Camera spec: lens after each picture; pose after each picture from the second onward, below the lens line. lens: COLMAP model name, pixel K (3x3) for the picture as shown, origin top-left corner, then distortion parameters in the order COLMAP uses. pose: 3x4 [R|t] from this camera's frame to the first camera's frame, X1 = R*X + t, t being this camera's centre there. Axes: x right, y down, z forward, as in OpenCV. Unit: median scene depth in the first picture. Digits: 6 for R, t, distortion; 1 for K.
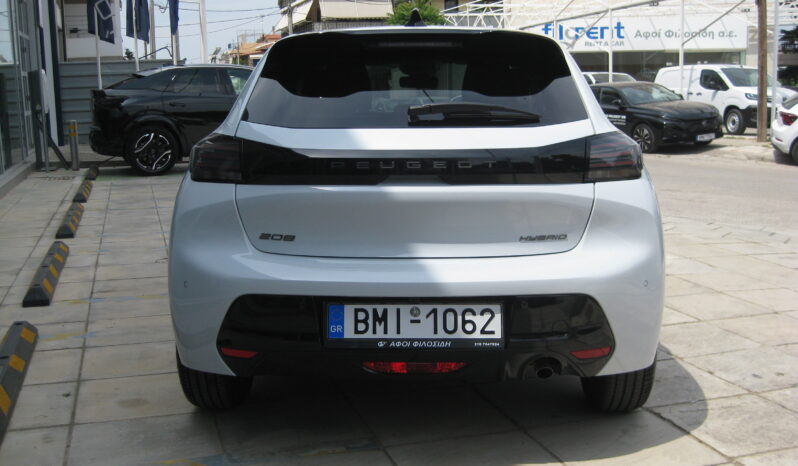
lens RADIAL K [[872.4, 0, 399.0], [0, 872.4, 233.0], [0, 0, 1]] dist [-0.152327, 0.016756]
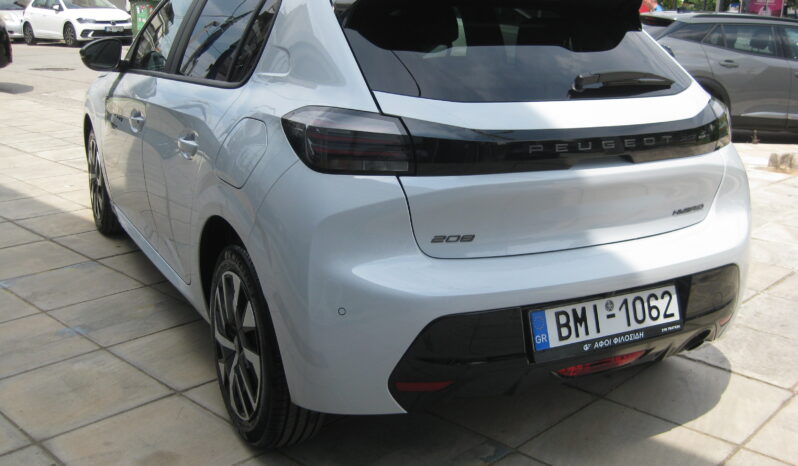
lens RADIAL K [[872.4, 0, 399.0], [0, 872.4, 233.0], [0, 0, 1]] dist [-0.152327, 0.016756]
pose [[0.869799, -0.107757, 0.481496, -0.595594], [0.049800, 0.990050, 0.131608, -0.113927], [-0.490887, -0.090494, 0.866510, 0.329766]]
